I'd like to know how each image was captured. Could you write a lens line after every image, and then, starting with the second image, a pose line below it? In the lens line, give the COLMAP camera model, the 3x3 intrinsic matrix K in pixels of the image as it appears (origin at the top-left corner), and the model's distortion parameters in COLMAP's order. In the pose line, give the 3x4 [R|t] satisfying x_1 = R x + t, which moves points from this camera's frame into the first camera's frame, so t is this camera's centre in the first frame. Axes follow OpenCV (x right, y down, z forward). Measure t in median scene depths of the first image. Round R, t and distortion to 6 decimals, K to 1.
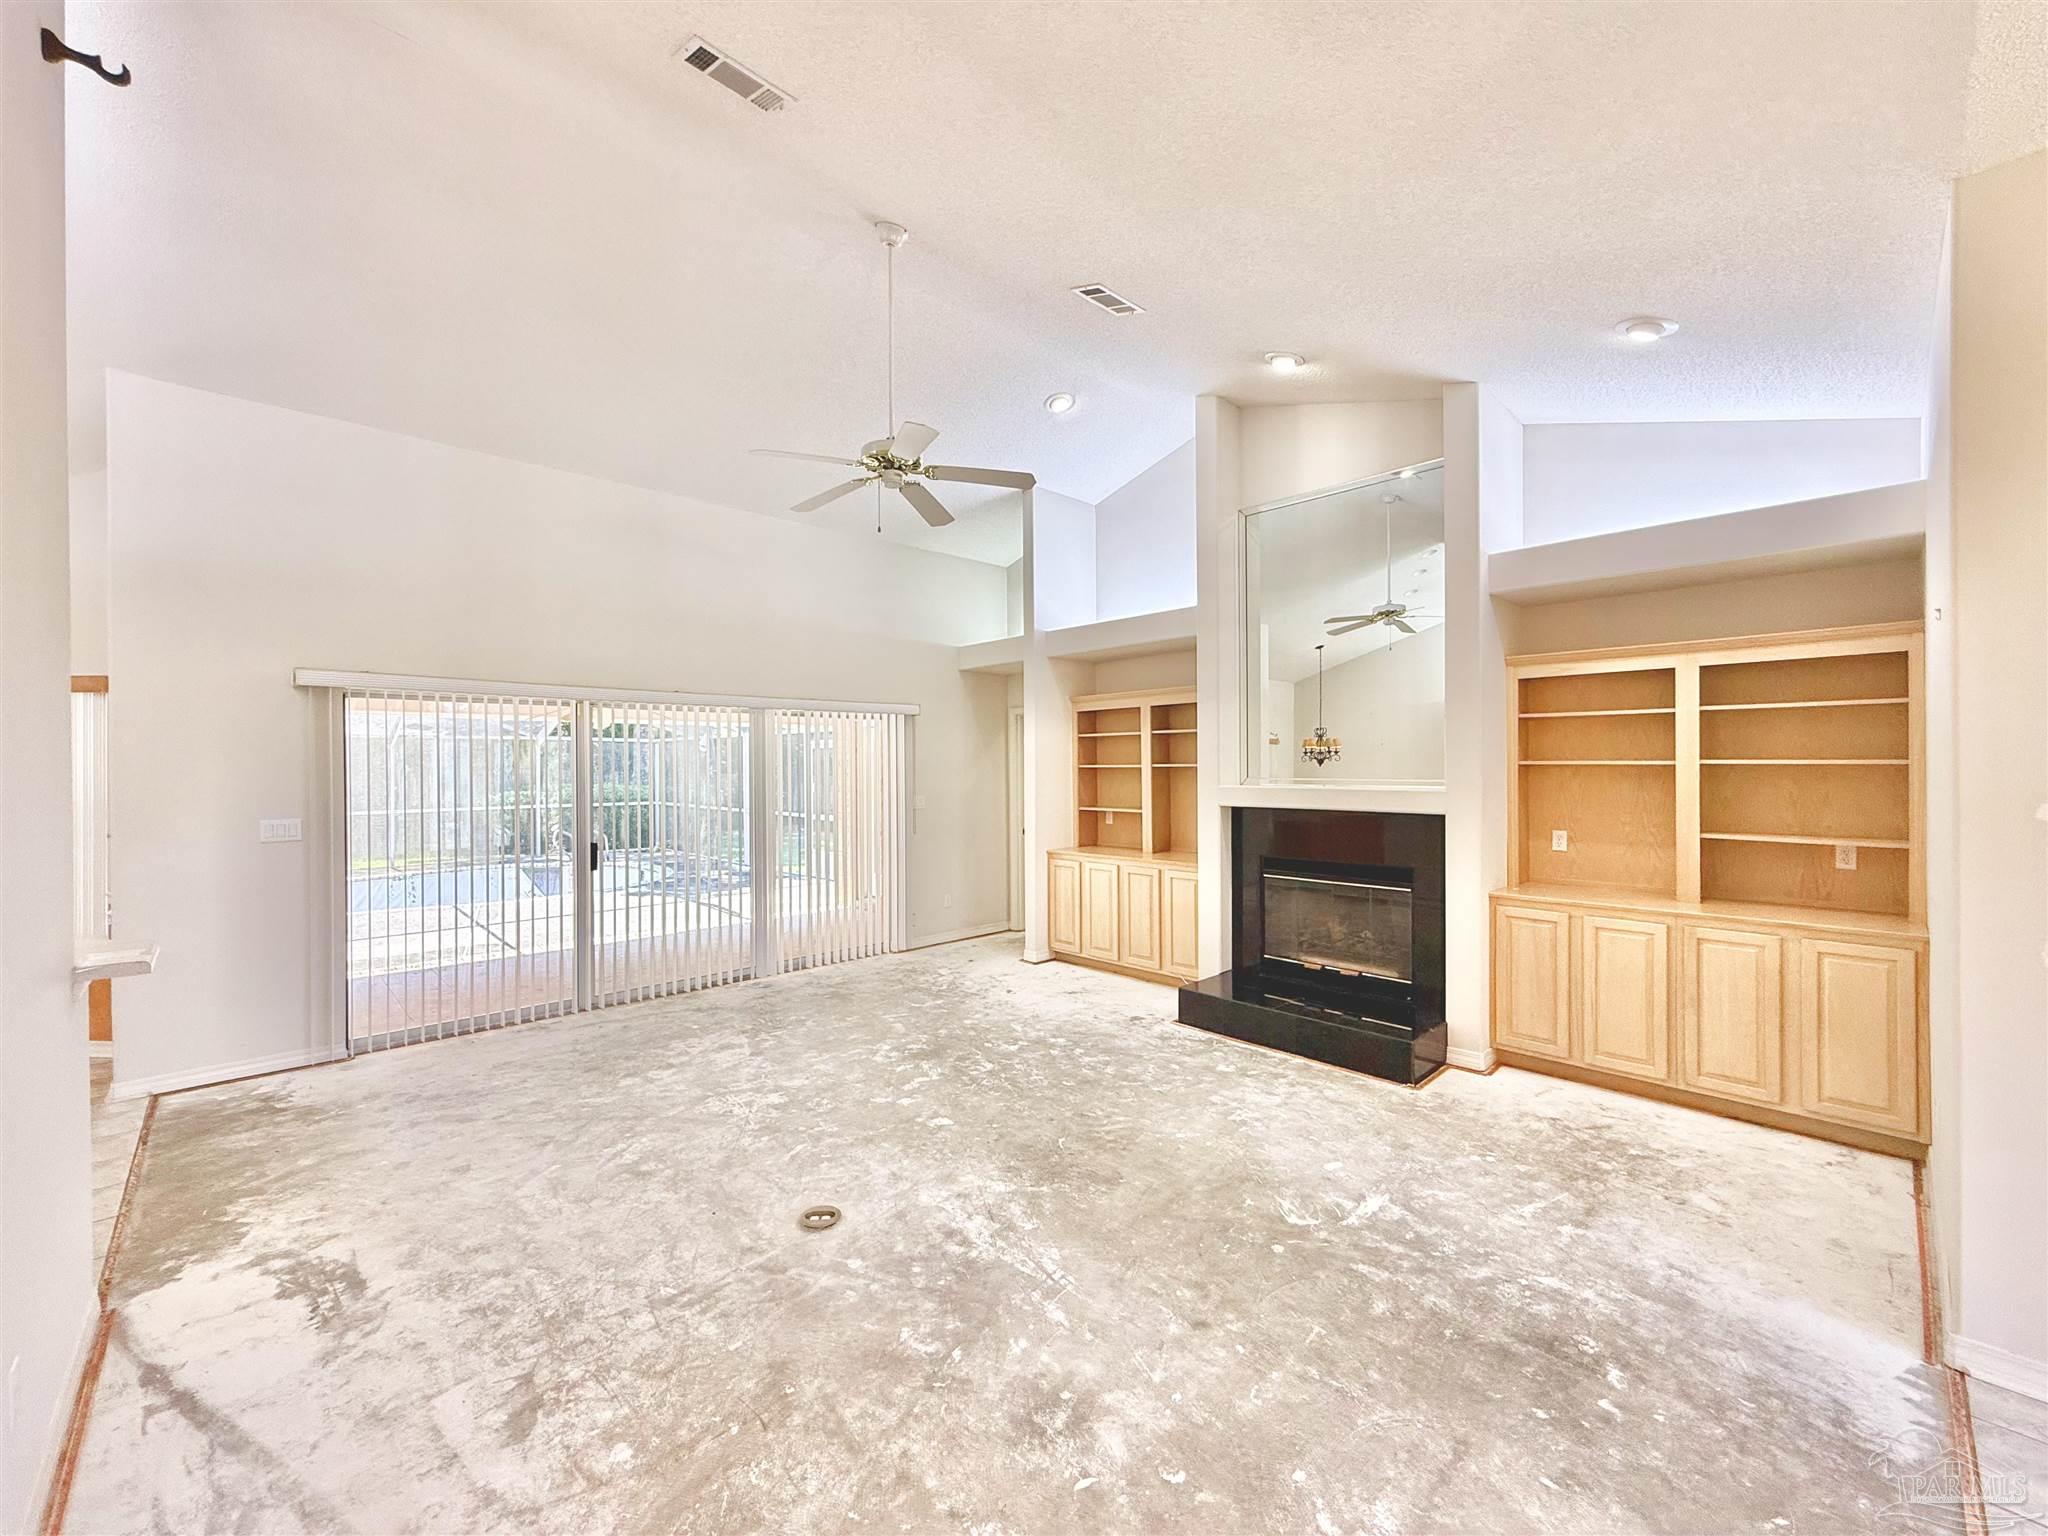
lens RADIAL K [[816.5, 0, 1019.3], [0, 816.5, 769.0], [0, 0, 1]] dist [0.000151, 0.000716]
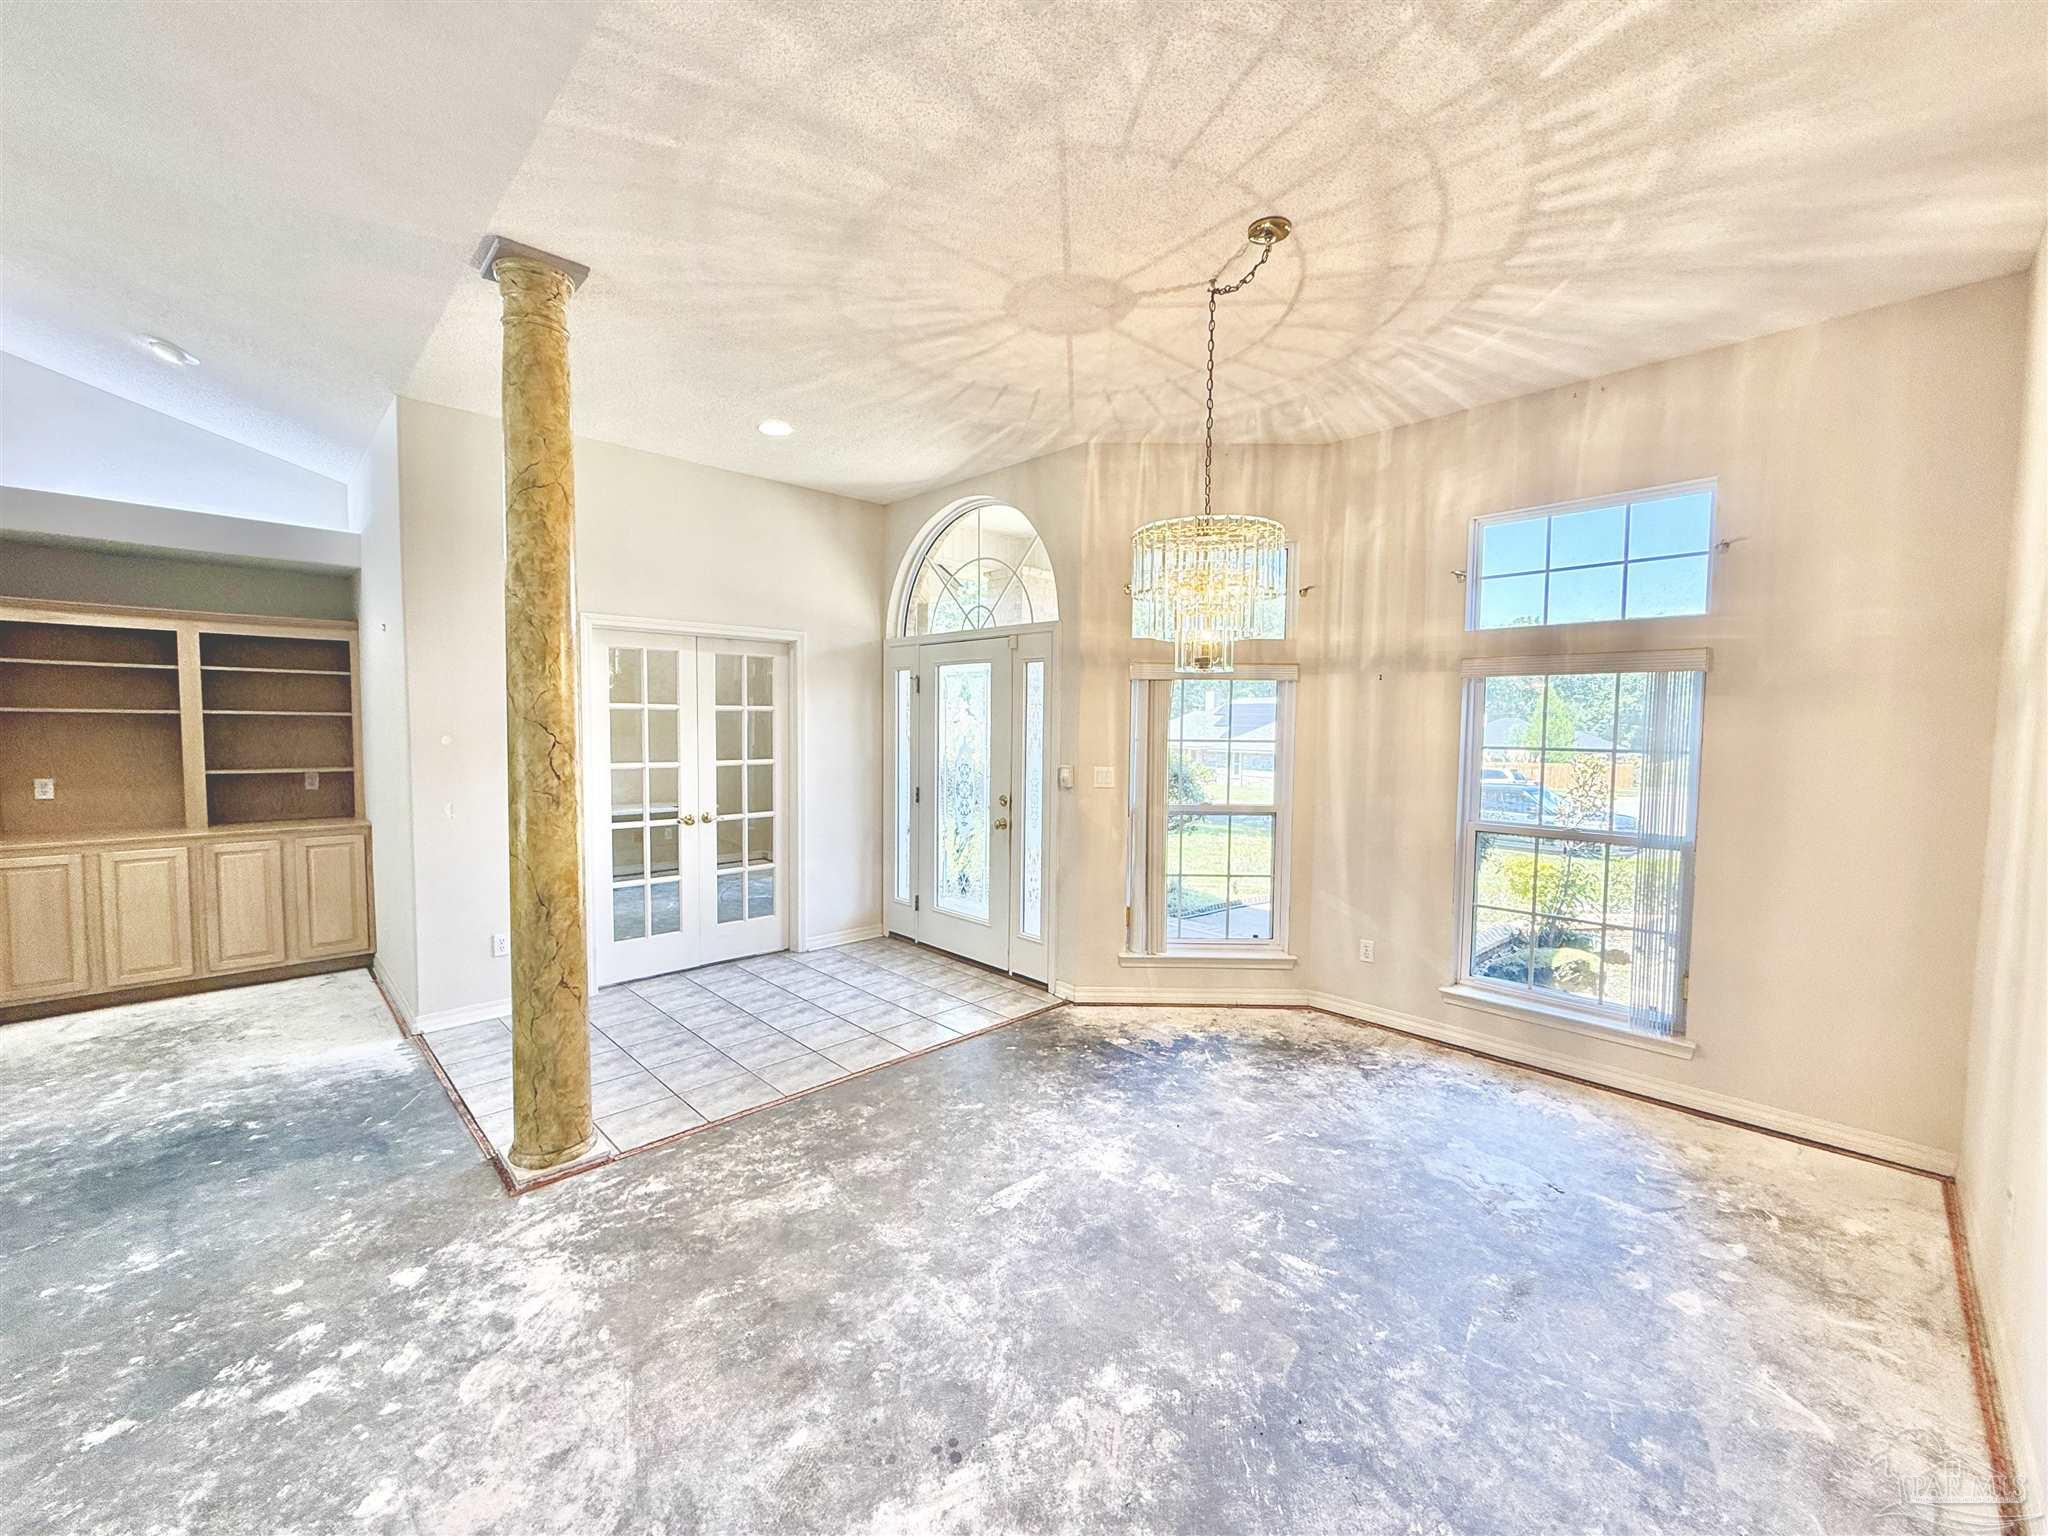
lens RADIAL K [[816.5, 0, 1016.5], [0, 816.5, 768.6], [0, 0, 1]] dist [0.000151, 0.000716]
pose [[-0.008503, -0.050207, 0.998703, -0.447407], [-0.005978, 0.998723, 0.050157, 0.008213], [-0.999946, -0.005544, -0.008792, -0.226519]]
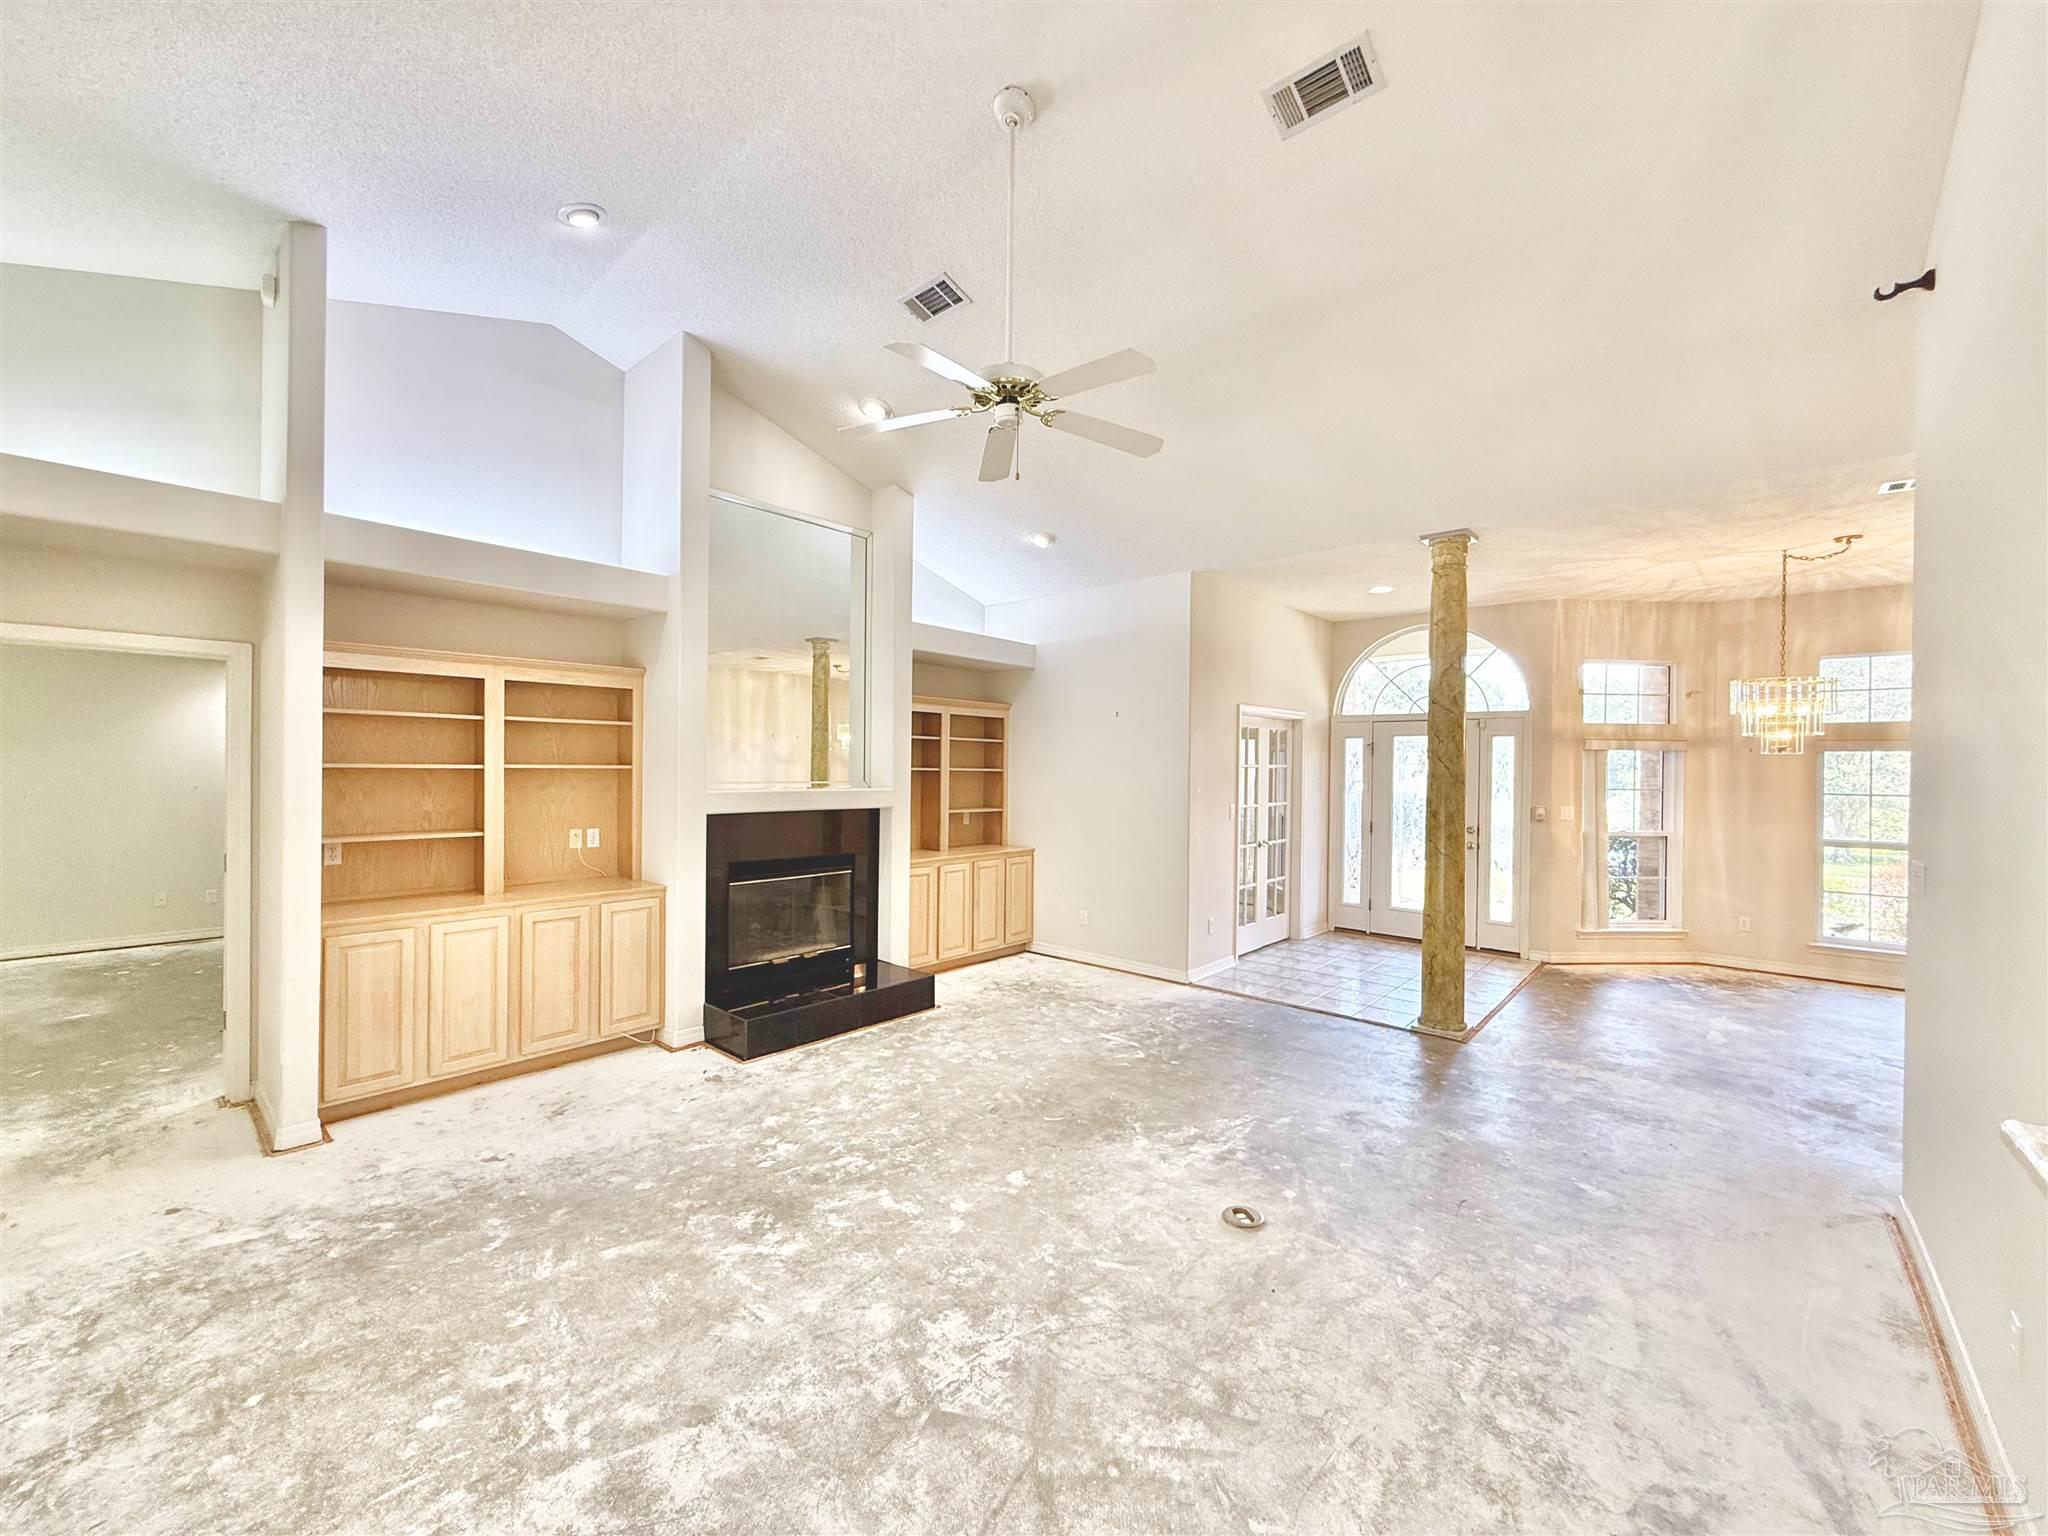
lens RADIAL K [[816.5, 0, 1018.5], [0, 816.5, 771.4], [0, 0, 1]] dist [0.000151, 0.000716]
pose [[-0.086367, -0.001771, 0.996262, -1.021820], [-0.008051, 0.999967, 0.001080, -0.007493], [-0.996231, -0.007927, -0.086379, 1.133261]]
